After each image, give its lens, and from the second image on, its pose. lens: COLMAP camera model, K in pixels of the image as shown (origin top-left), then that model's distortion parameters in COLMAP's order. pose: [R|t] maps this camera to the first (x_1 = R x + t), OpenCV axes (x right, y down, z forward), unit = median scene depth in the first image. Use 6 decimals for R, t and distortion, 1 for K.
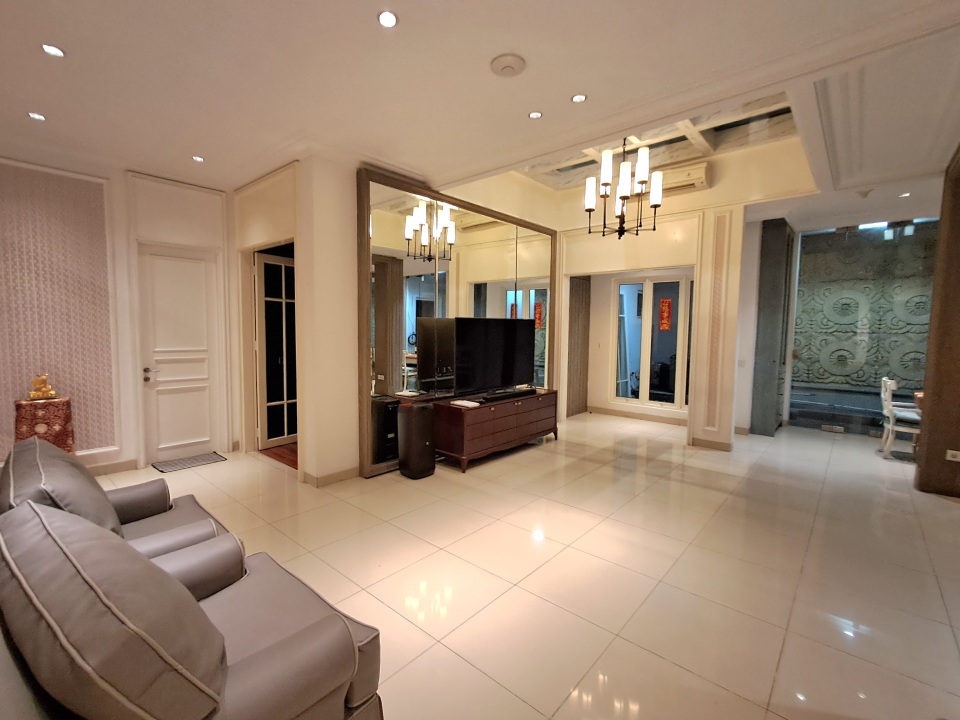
lens RADIAL K [[436.5, 0, 473.9], [0, 436.5, 358.7], [0, 0, 1]] dist [0.006268, -0.000031]
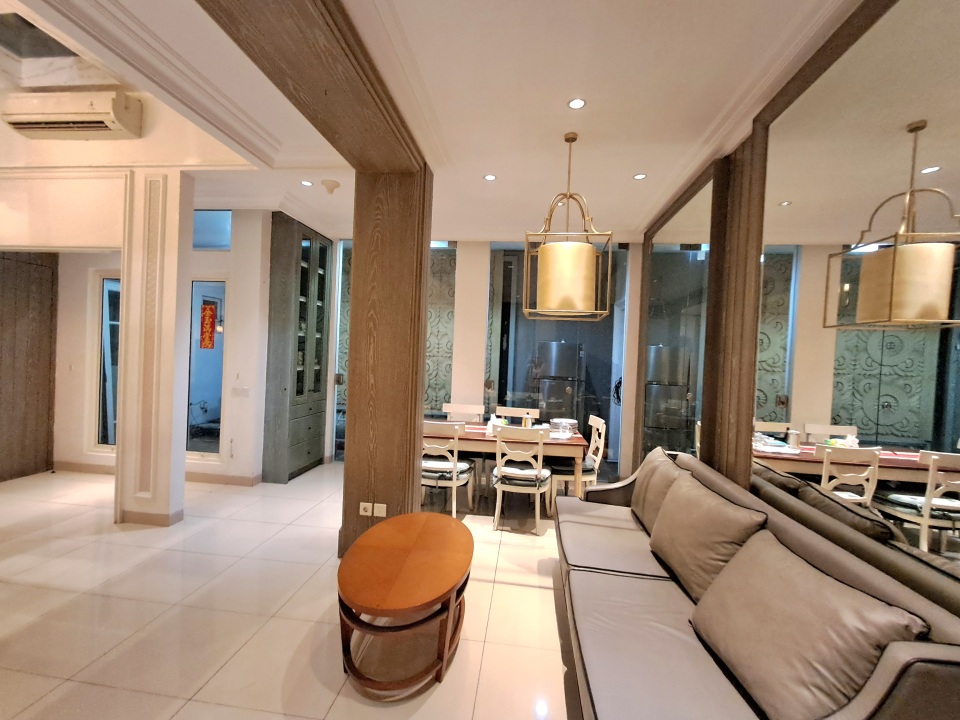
lens RADIAL K [[436.5, 0, 473.9], [0, 436.5, 358.7], [0, 0, 1]] dist [0.006268, -0.000031]
pose [[0.817724, 0.015361, 0.575405, 0.515298], [0.008223, 0.999230, -0.038363, -0.015494], [-0.575551, 0.036102, 0.816968, 0.143024]]
